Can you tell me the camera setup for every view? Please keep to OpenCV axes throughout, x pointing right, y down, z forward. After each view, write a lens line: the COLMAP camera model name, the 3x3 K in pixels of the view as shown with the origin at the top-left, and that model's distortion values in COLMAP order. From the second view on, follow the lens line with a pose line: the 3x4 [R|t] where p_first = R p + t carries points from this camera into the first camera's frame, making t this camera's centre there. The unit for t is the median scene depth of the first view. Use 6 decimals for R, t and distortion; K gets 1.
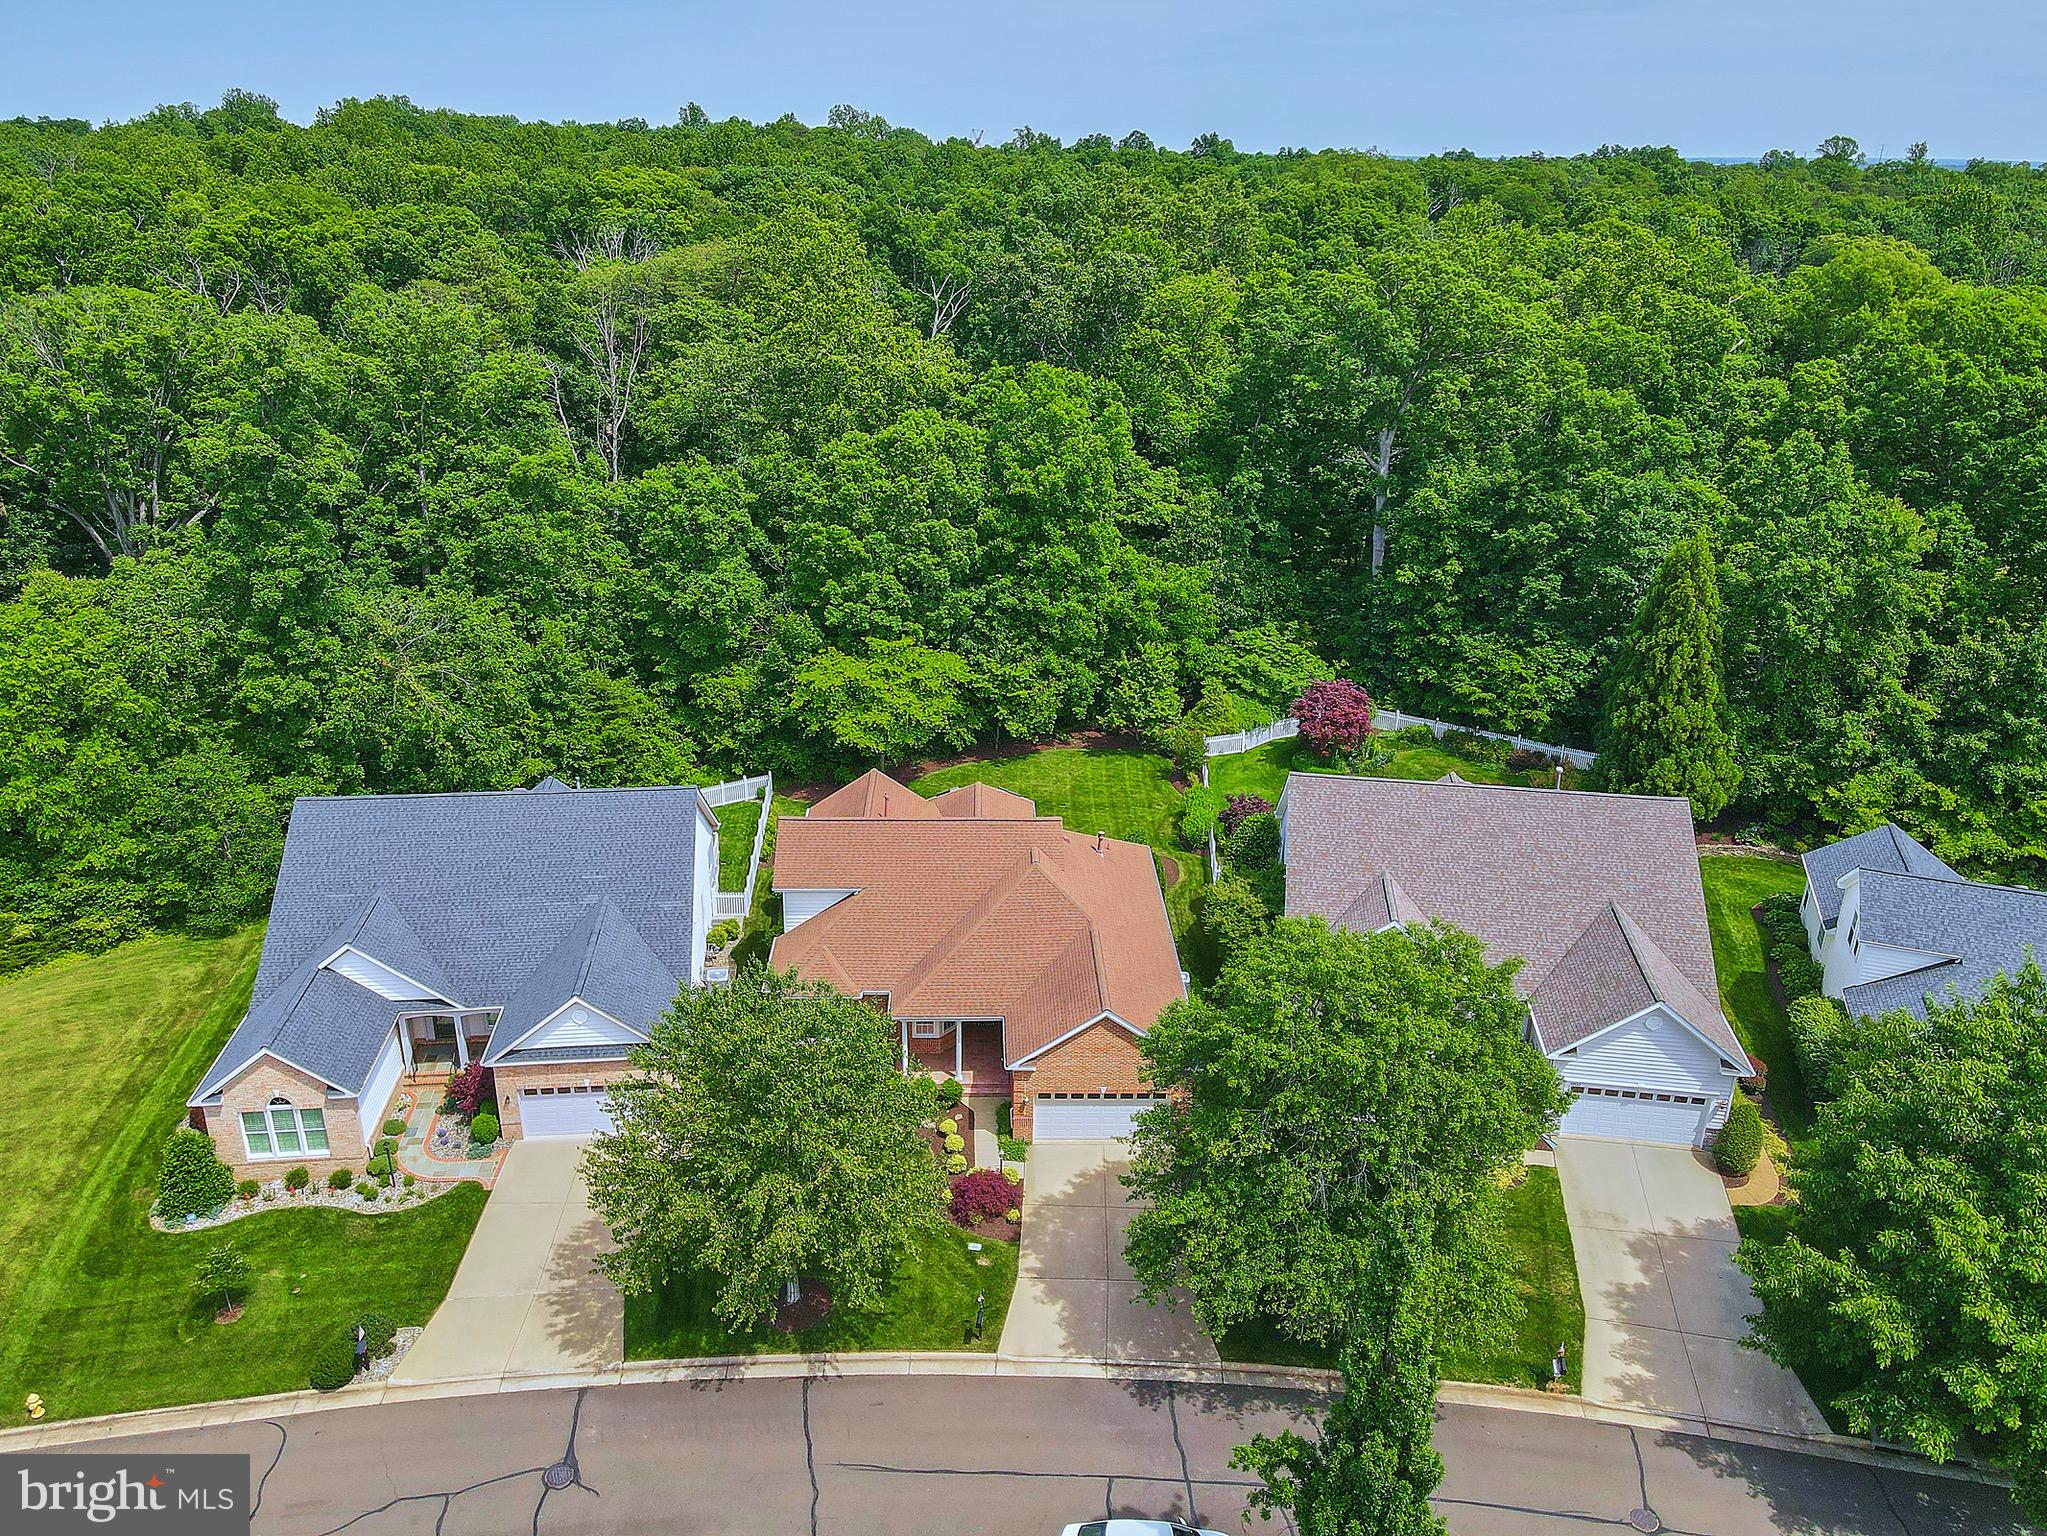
lens RADIAL K [[1491.5, 0, 1004.6], [0, 1491.5, 761.0], [0, 0, 1]] dist [0.025916, 0.002042]
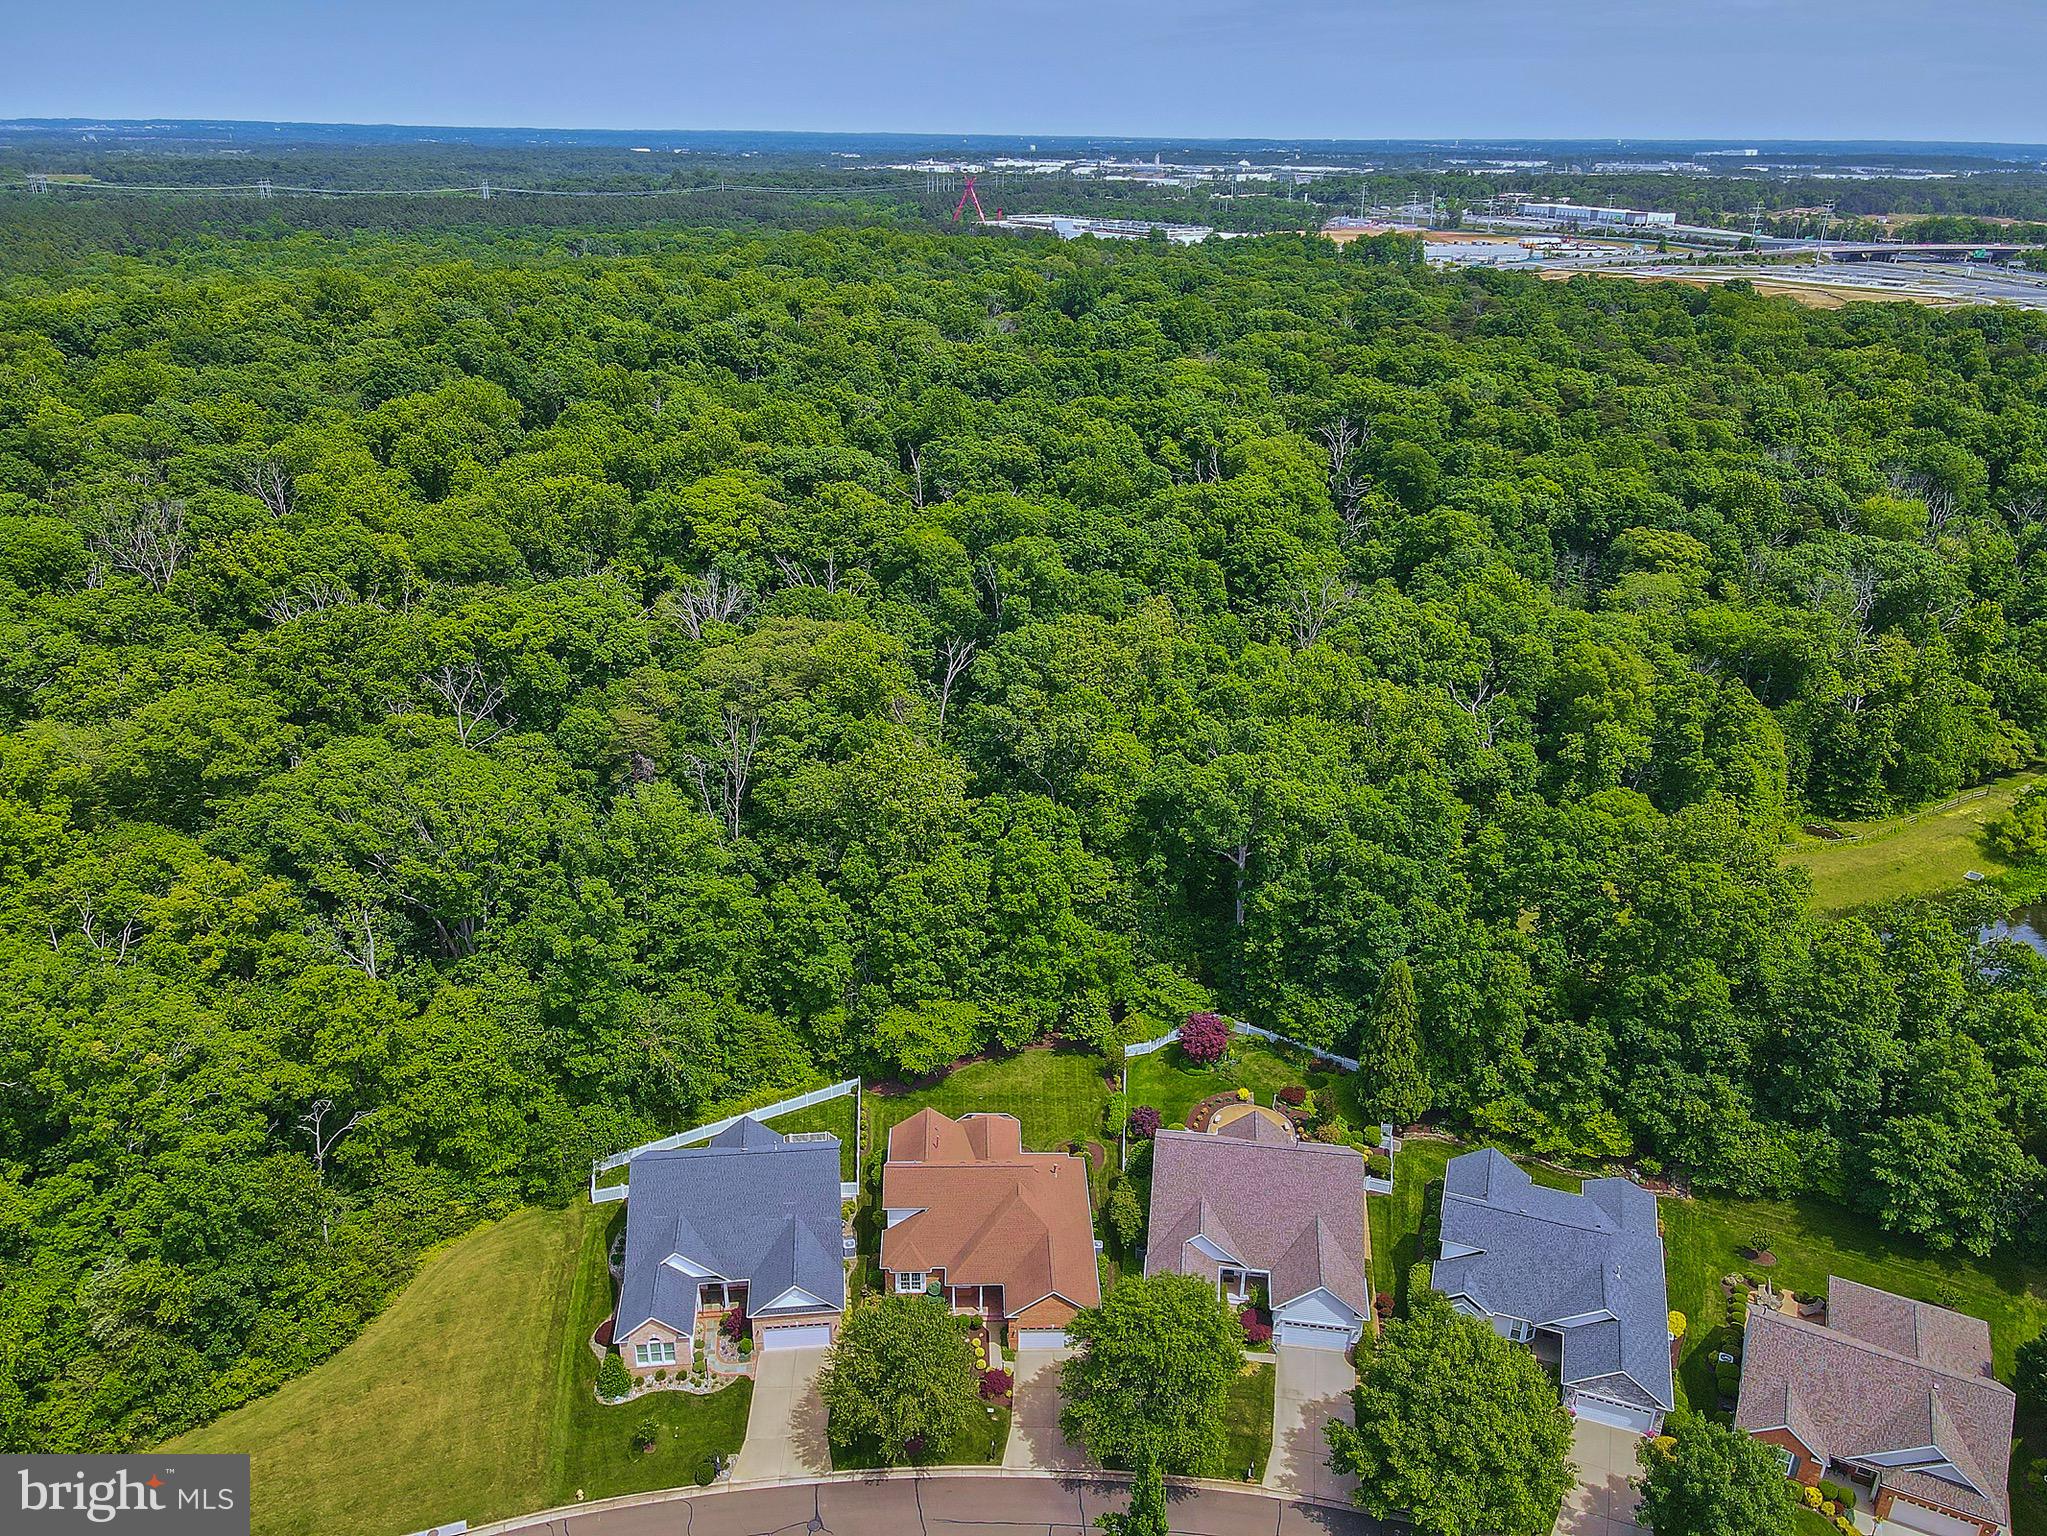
lens RADIAL K [[1493.3, 0, 999.1], [0, 1493.3, 774.5], [0, 0, 1]] dist [0.024461, 0.002961]
pose [[0.999985, -0.005468, 0.000331, -0.002415], [0.005460, 0.999785, 0.019984, -0.419452], [-0.000440, -0.019982, 0.999800, -0.747797]]
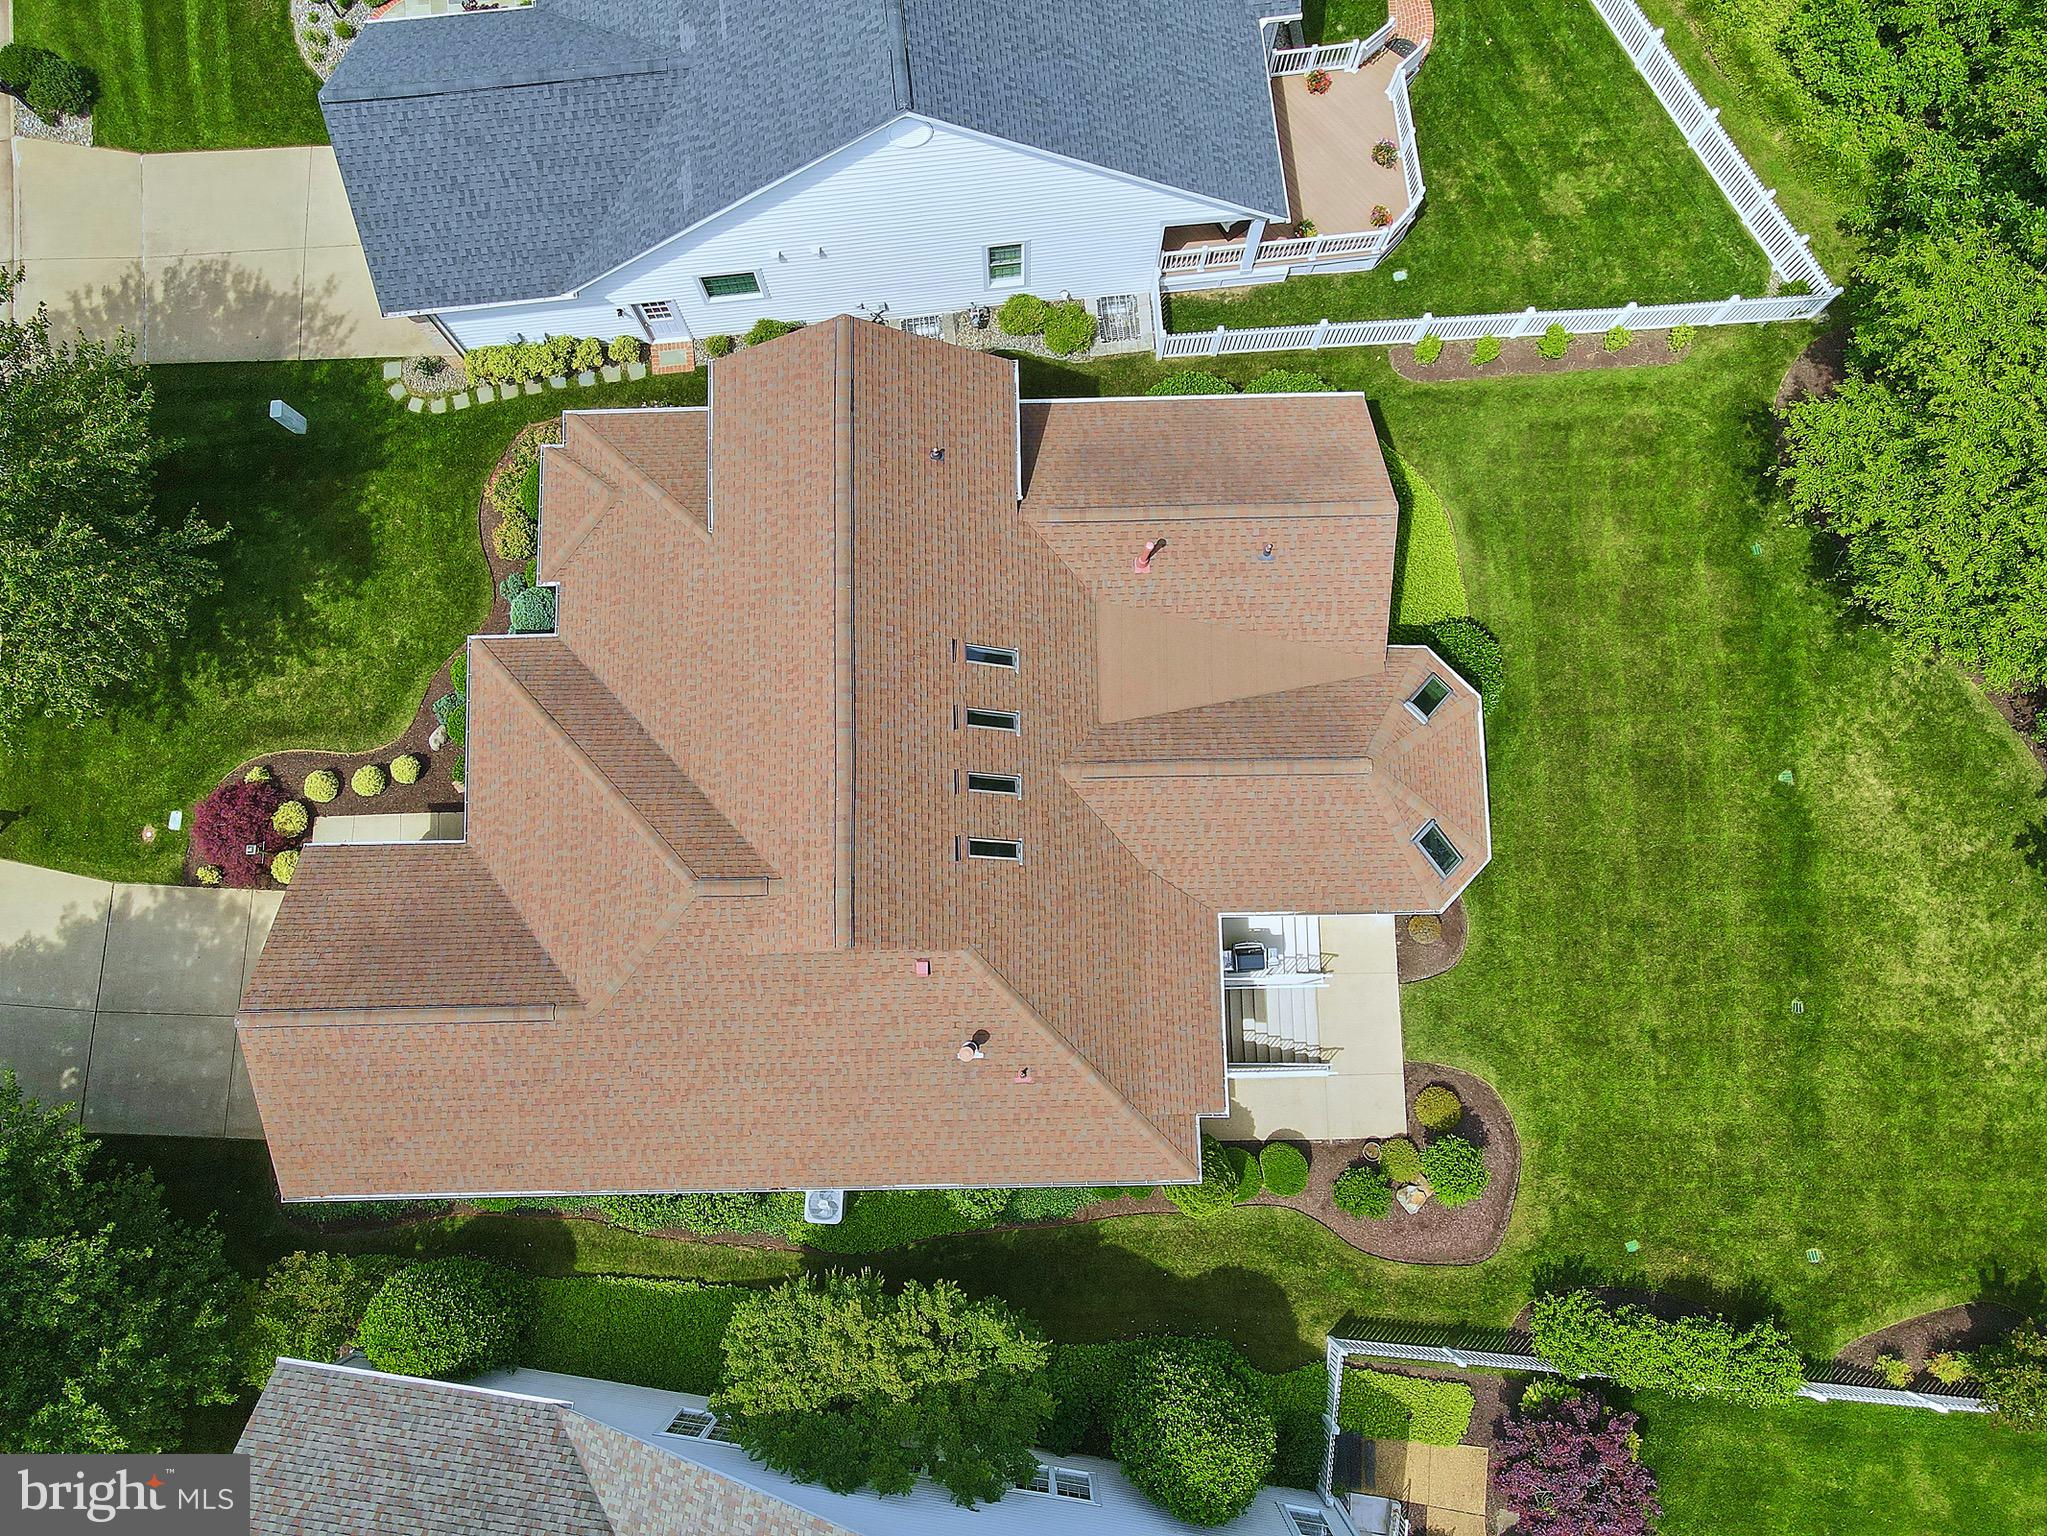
lens RADIAL K [[1496.8, 0, 1004.1], [0, 1496.8, 762.9], [0, 0, 1]] dist [0.021752, -0.007642]
pose [[0.006211, 0.986146, -0.165762, 0.046152], [-0.363423, 0.156657, 0.918359, -0.319132], [0.931604, 0.054538, 0.359361, 0.751826]]
